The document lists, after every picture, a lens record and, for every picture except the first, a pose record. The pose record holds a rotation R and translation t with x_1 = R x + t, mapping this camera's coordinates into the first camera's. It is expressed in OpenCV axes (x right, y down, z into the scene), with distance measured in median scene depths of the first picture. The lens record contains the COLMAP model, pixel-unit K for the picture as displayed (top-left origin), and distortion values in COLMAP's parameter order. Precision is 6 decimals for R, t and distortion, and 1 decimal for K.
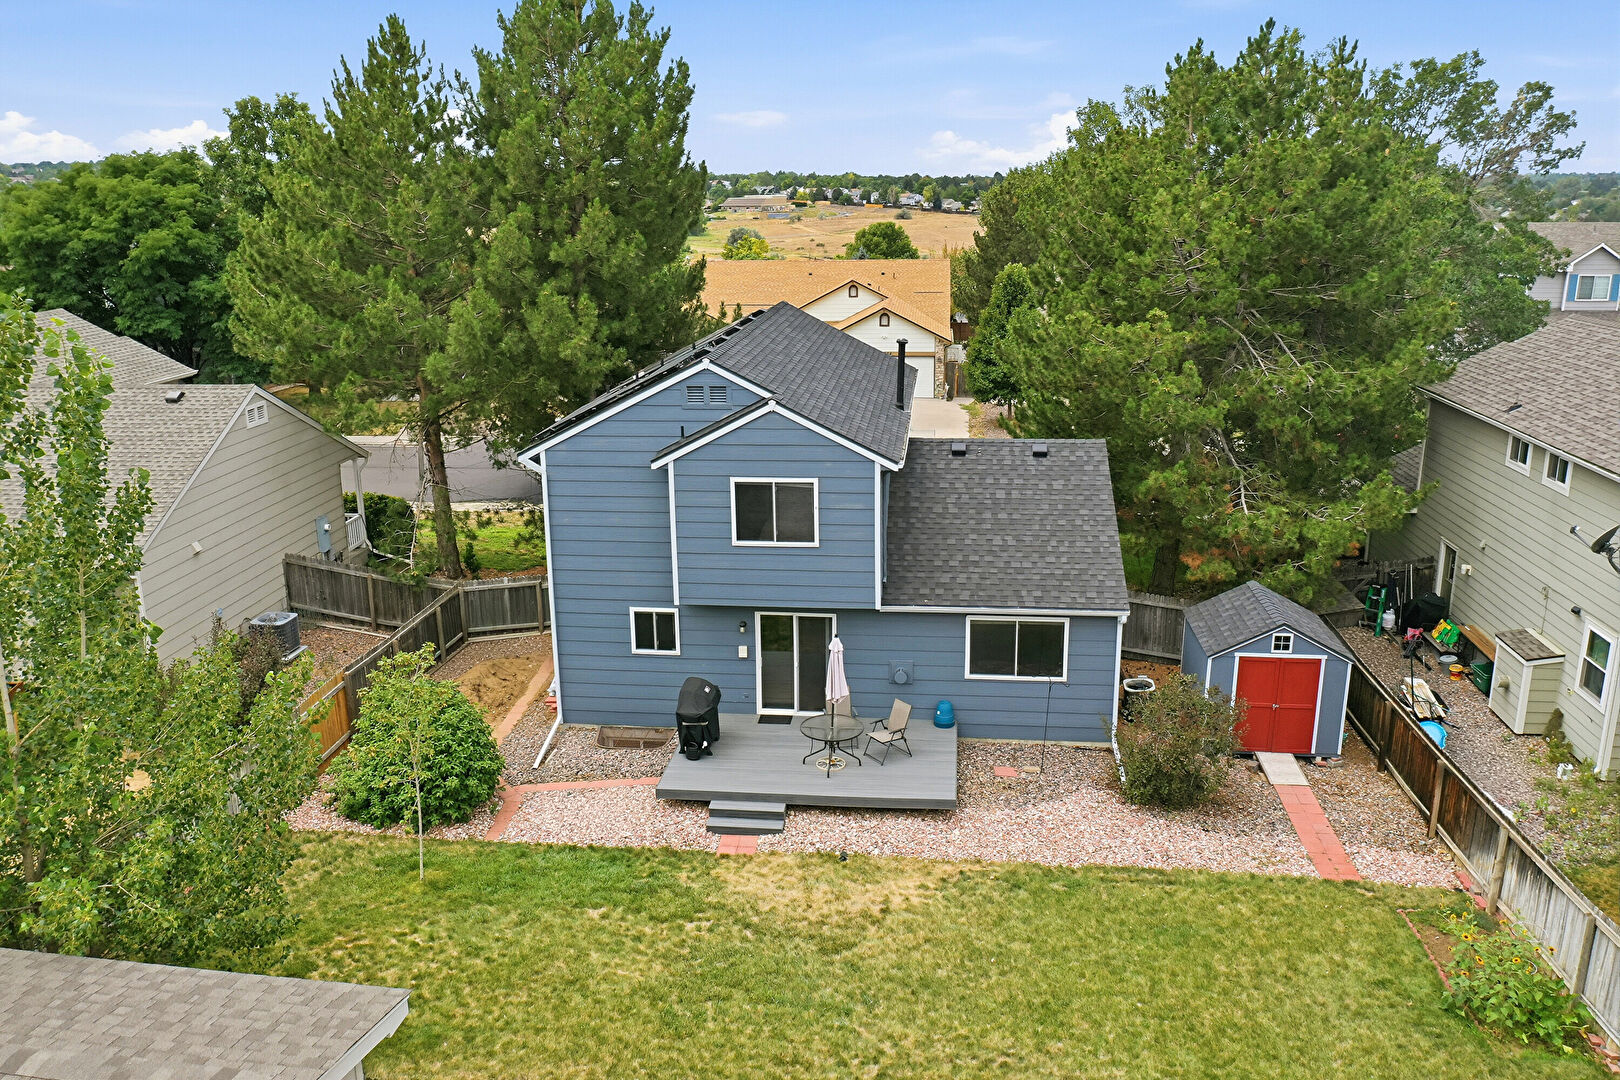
lens RADIAL K [[1256.1, 0, 810.0], [0, 1256.1, 540.0], [0, 0, 1]] dist [-0.022050, -0.005723]
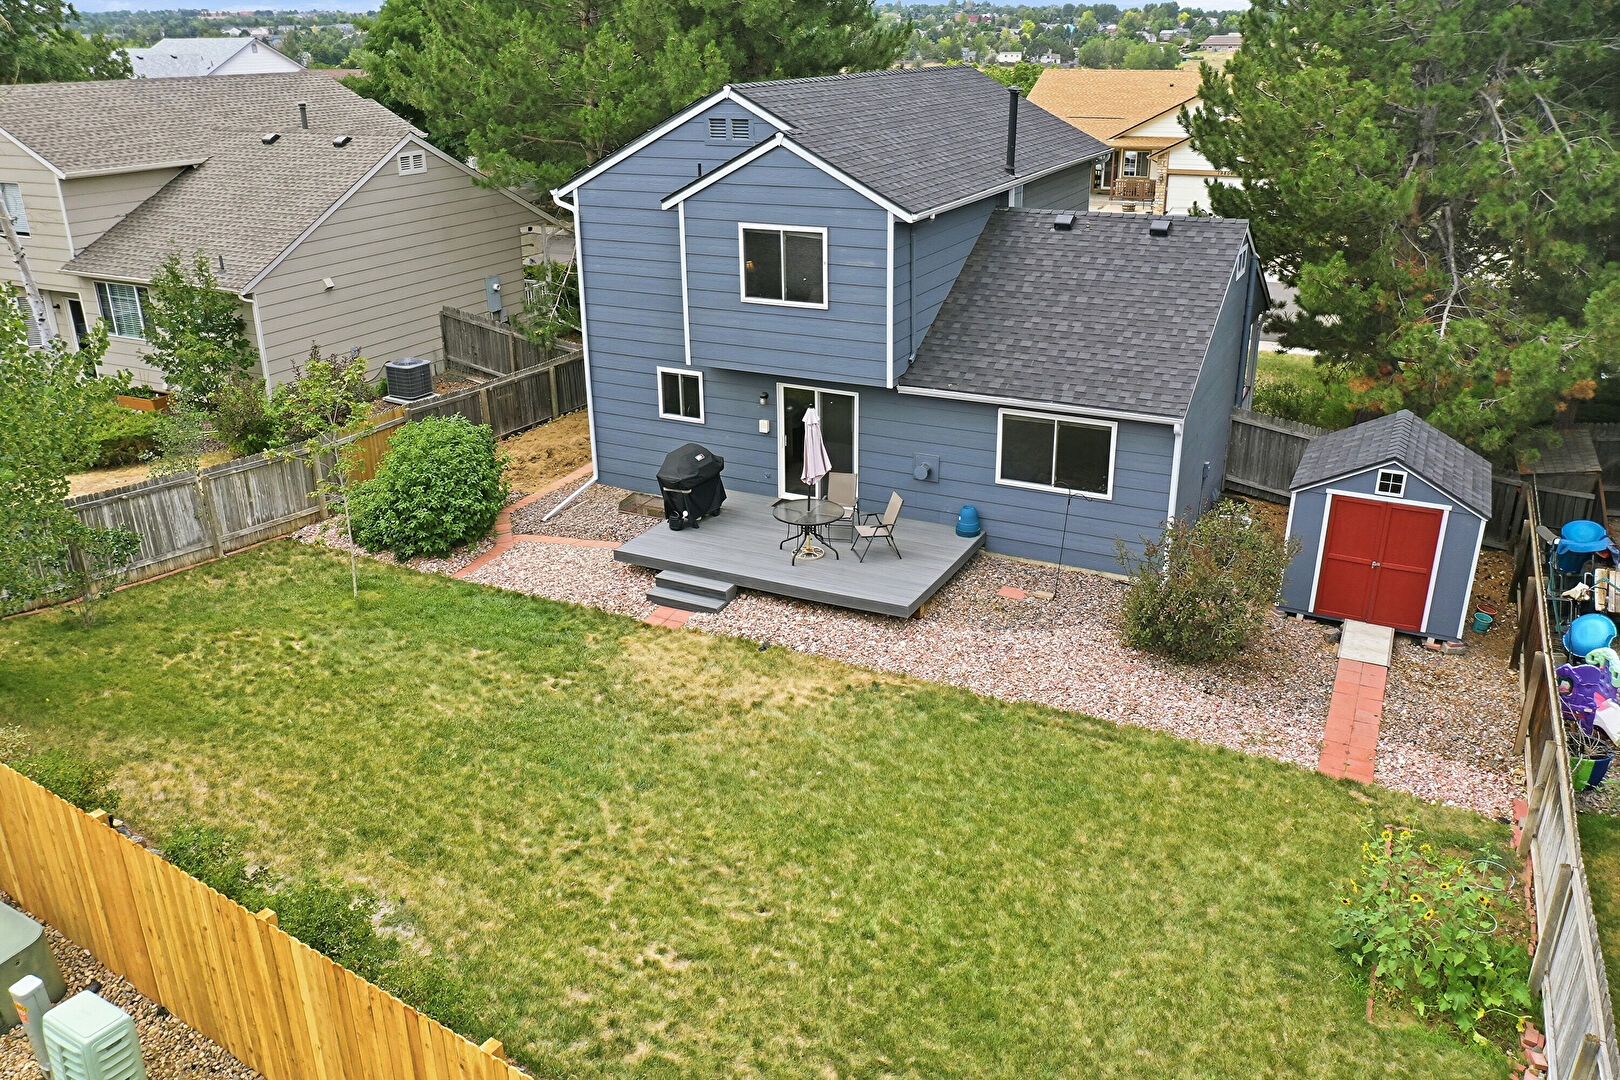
lens RADIAL K [[1256.1, 0, 810.0], [0, 1256.1, 540.0], [0, 0, 1]] dist [-0.022050, -0.005723]
pose [[0.936078, 0.132563, -0.325861, 0.299042], [-0.094282, 0.986935, 0.130654, 0.050471], [0.338924, -0.091580, 0.936346, 0.158093]]
